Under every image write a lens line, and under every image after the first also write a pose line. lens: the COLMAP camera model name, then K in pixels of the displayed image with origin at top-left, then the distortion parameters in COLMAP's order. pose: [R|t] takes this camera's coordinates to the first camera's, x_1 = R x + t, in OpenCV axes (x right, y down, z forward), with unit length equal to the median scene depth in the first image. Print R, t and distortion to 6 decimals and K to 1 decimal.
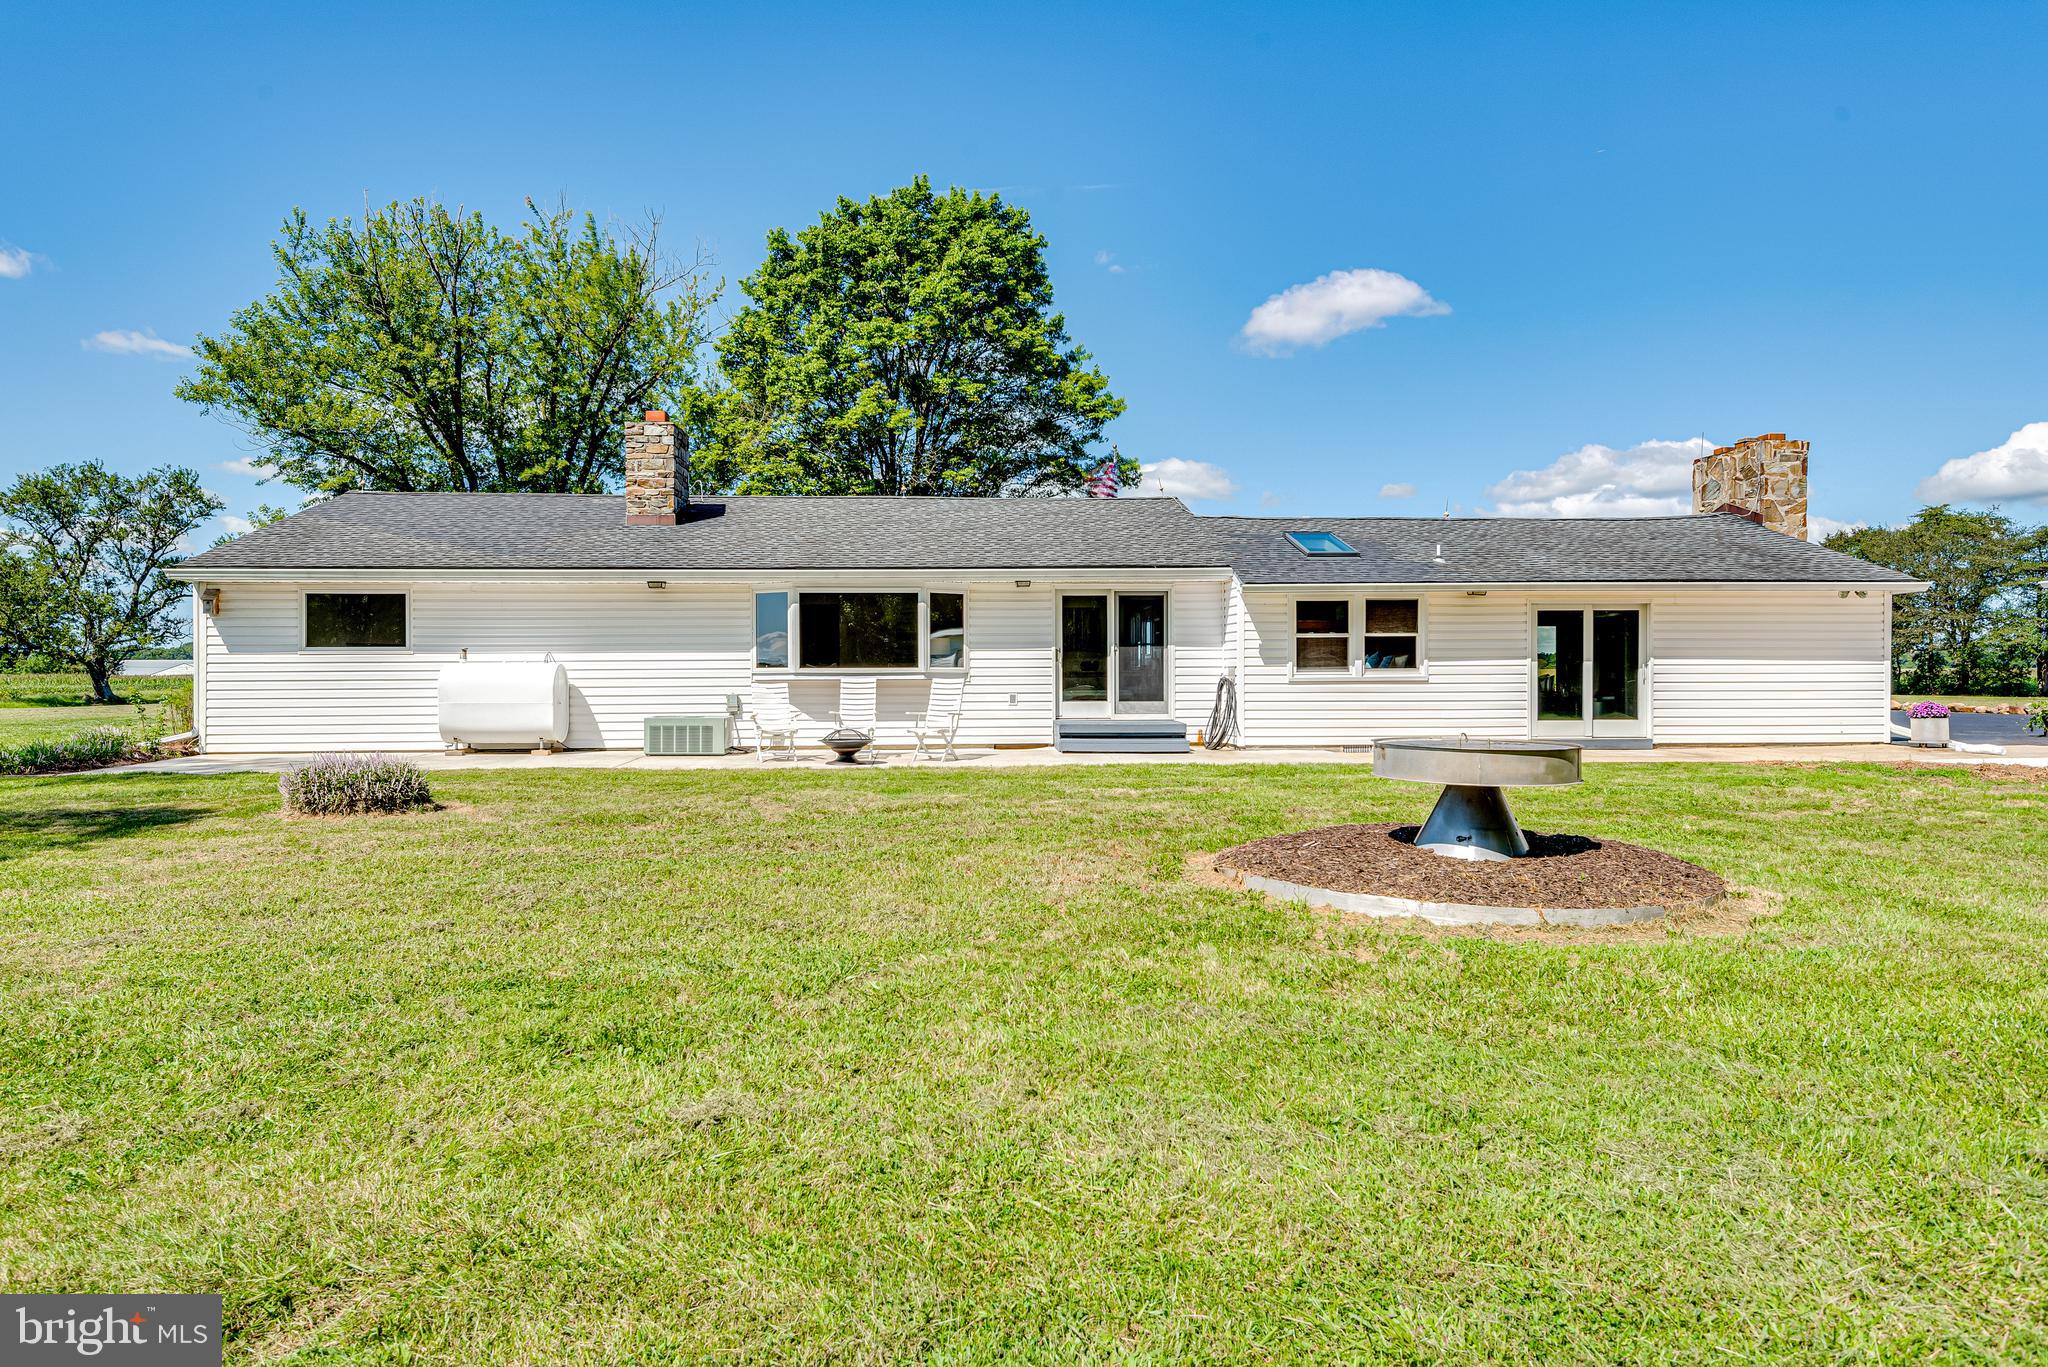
lens RADIAL K [[1250.3, 0, 1015.2], [0, 1250.3, 680.7], [0, 0, 1]] dist [0.027360, 0.000432]
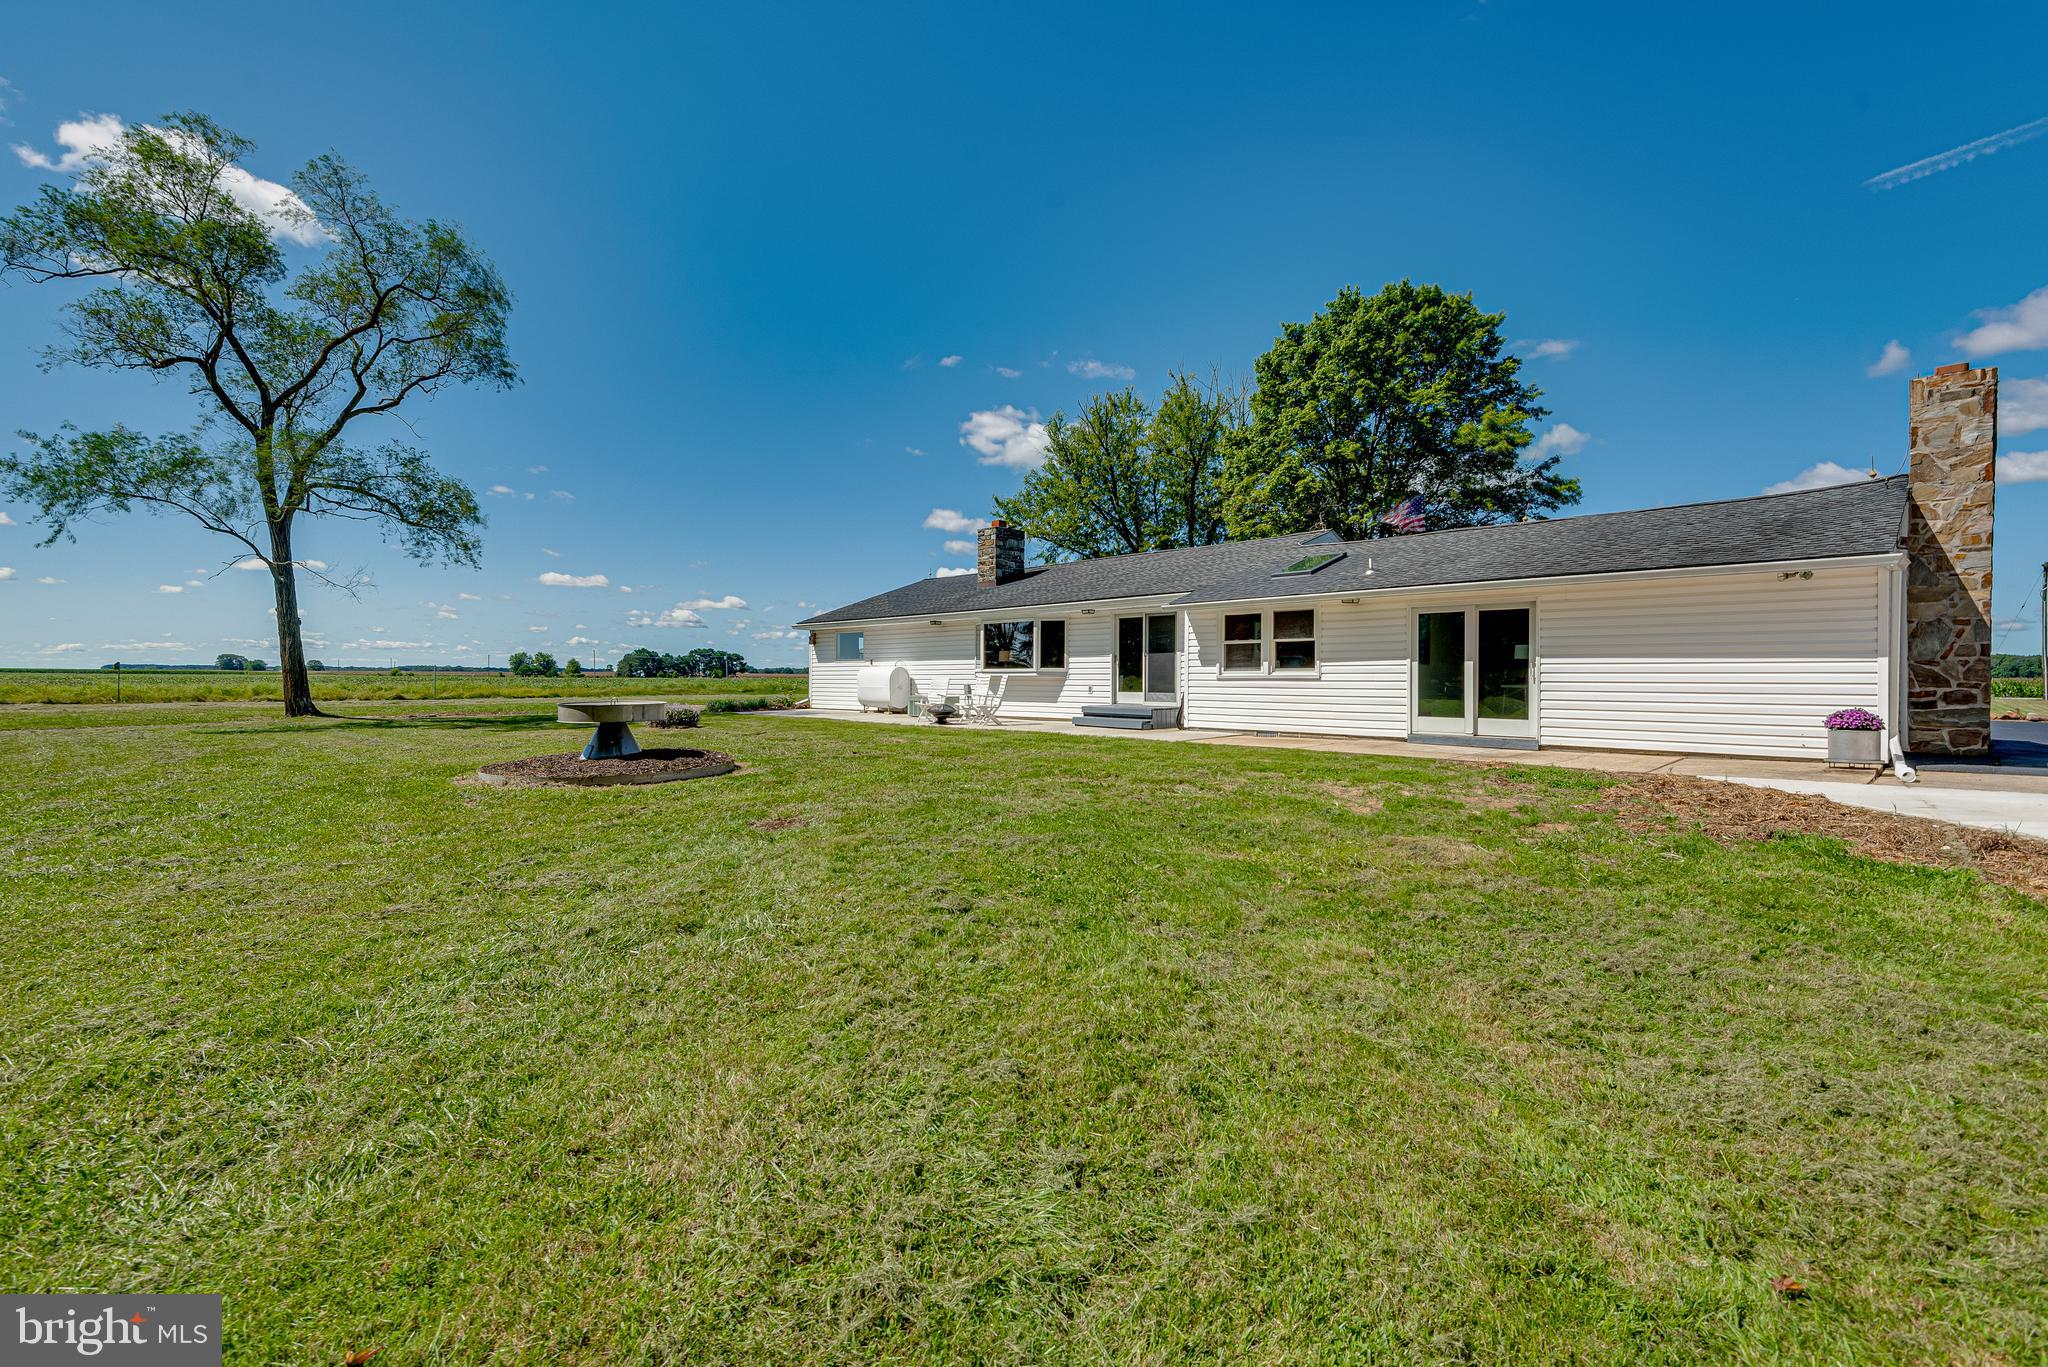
lens RADIAL K [[933.8, 0, 1017.3], [0, 933.8, 684.5], [0, 0, 1]] dist [0.044379, -0.022530]
pose [[0.650250, 0.010656, -0.759646, 0.800479], [-0.011169, 0.999928, 0.004466, 0.004613], [0.759639, 0.005581, 0.650322, 0.218970]]
